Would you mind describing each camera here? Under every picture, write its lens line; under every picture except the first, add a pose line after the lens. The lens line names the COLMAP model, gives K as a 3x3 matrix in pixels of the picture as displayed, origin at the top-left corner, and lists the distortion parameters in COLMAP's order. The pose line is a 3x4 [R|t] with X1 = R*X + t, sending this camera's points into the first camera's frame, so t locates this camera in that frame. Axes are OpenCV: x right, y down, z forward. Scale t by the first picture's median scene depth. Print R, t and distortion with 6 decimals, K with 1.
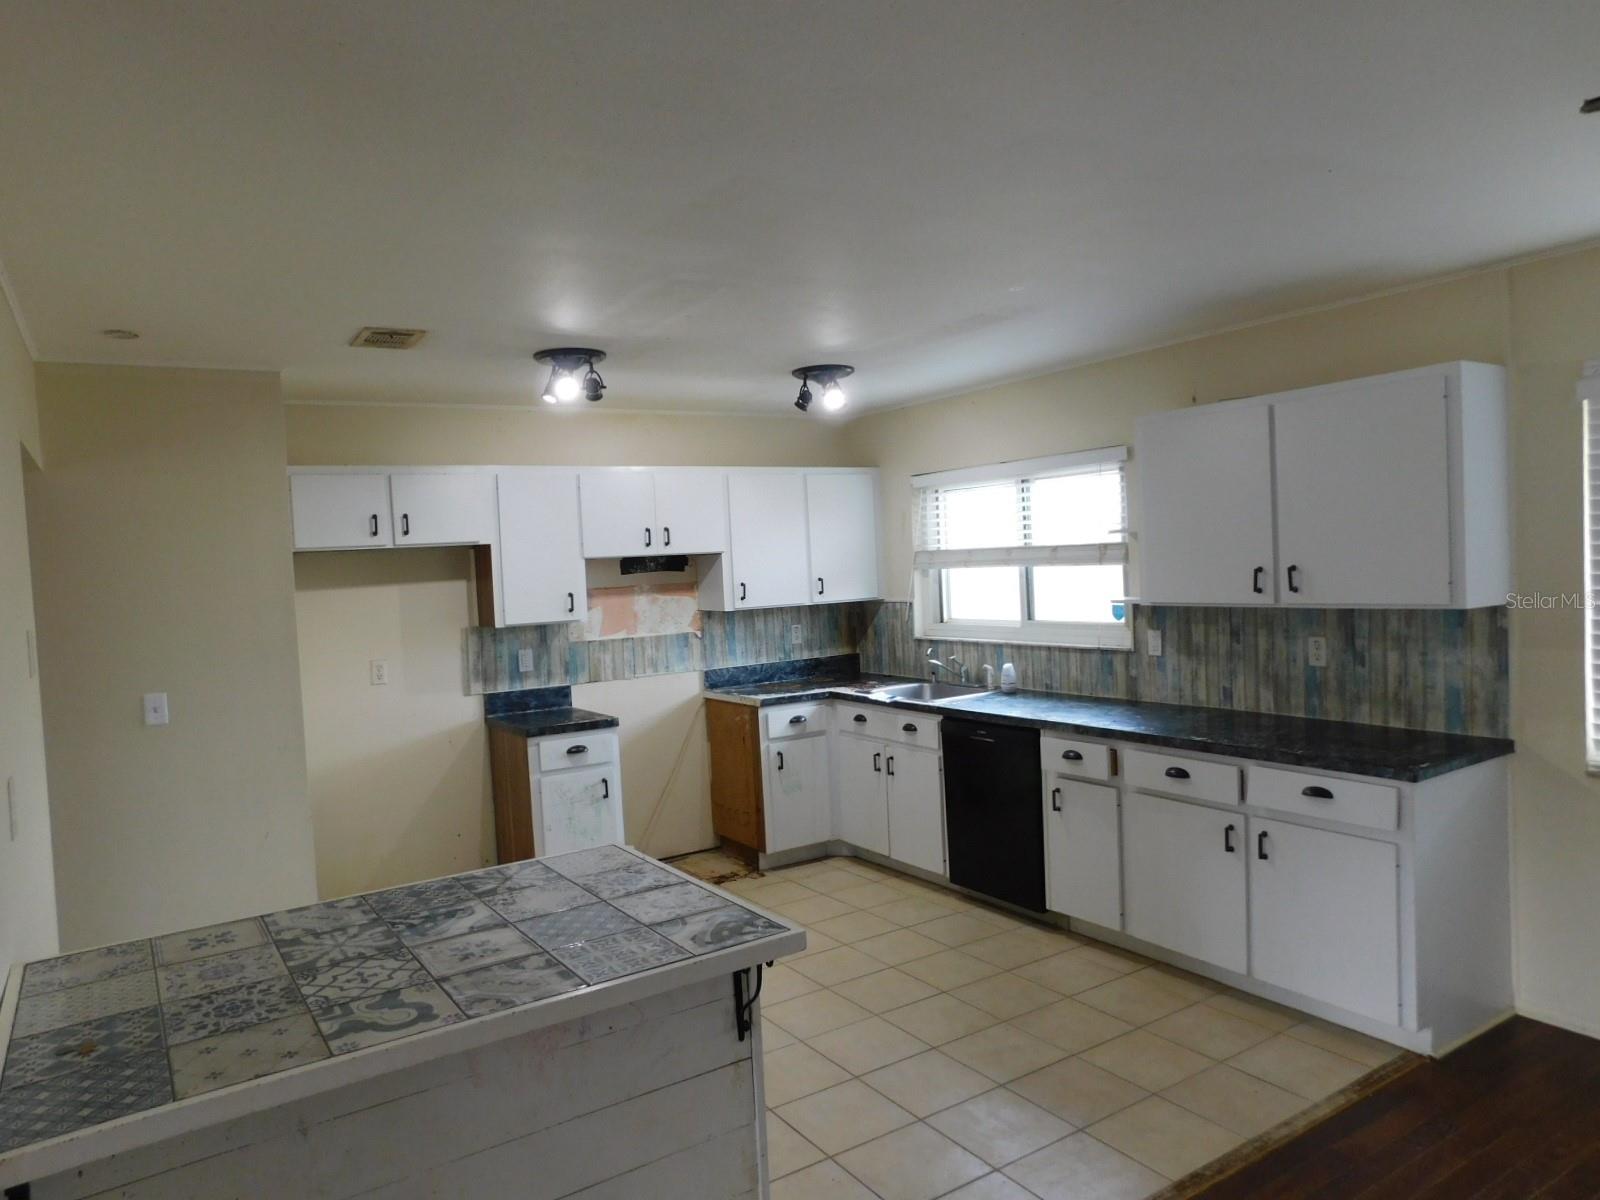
lens RADIAL K [[1062.6, 0, 794.1], [0, 1062.6, 595.6], [0, 0, 1]] dist [-0.073974, 0.071439]
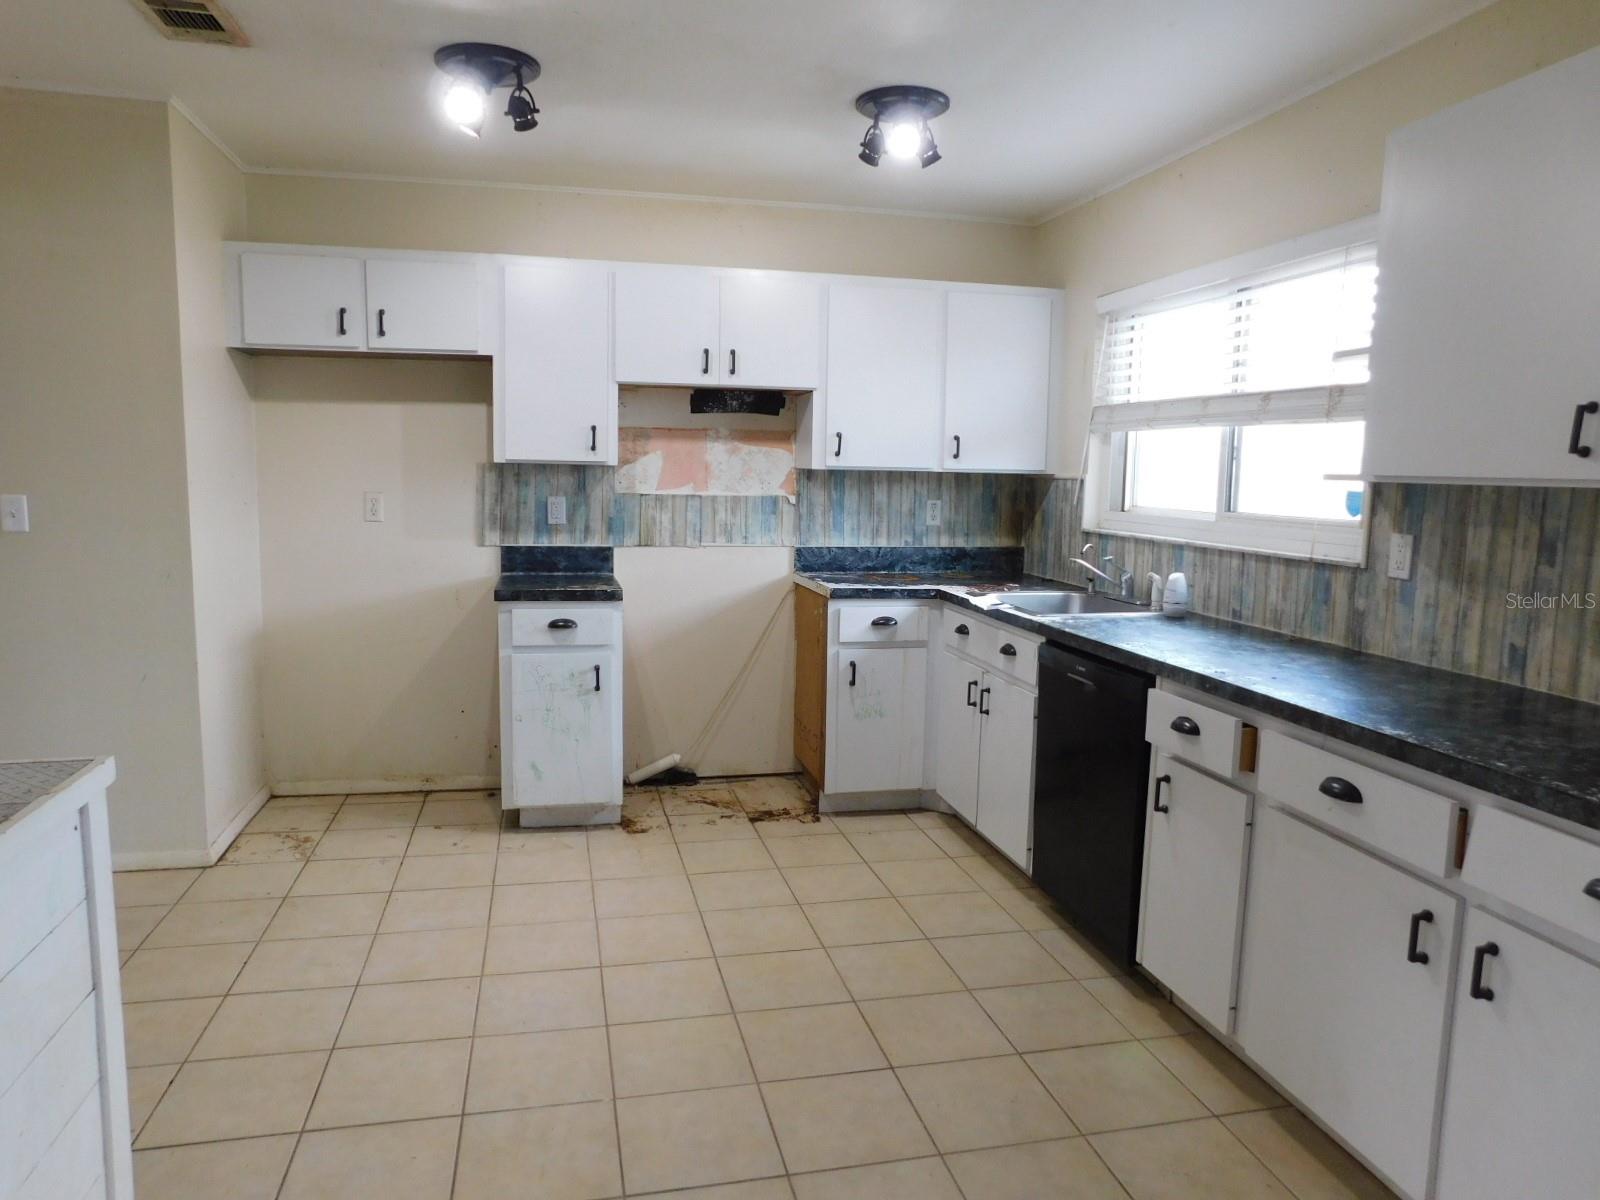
lens RADIAL K [[1062.6, 0, 794.1], [0, 1062.6, 595.6], [0, 0, 1]] dist [-0.073974, 0.071439]
pose [[0.939536, 0.107662, -0.325087, 0.194685], [-0.077362, 0.991482, 0.104776, 0.028534], [0.333599, -0.073291, 0.939862, 0.310482]]
